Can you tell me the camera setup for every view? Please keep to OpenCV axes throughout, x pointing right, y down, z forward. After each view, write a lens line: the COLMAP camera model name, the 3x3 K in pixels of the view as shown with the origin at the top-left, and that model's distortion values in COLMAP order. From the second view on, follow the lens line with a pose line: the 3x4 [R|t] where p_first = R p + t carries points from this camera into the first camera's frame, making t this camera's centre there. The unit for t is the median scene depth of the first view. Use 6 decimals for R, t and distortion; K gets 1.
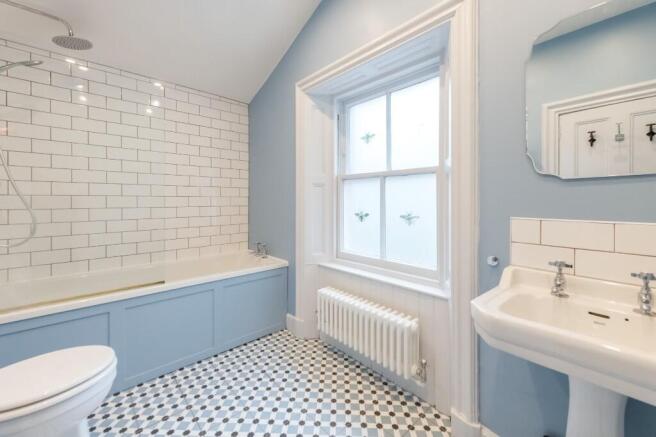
lens RADIAL K [[264.0, 0, 328.7], [0, 264.0, 208.6], [0, 0, 1]] dist [0.017085, -0.005466]
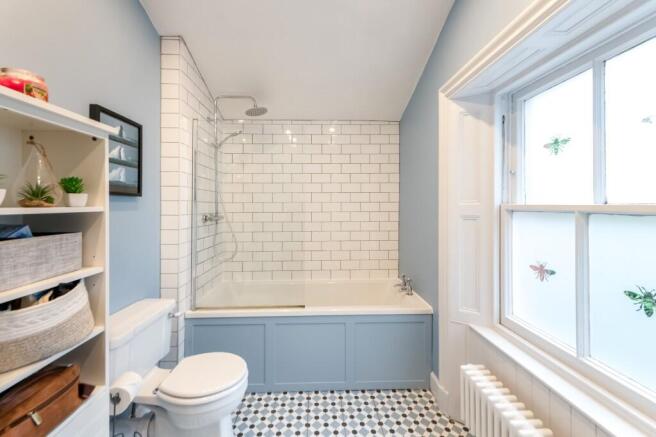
lens RADIAL K [[264.0, 0, 328.7], [0, 264.0, 208.6], [0, 0, 1]] dist [0.017085, -0.005466]
pose [[0.761486, 0.007061, -0.648143, 0.142352], [-0.013210, 0.999902, -0.004627, -0.107208], [0.648047, 0.012085, 0.761504, 0.185384]]
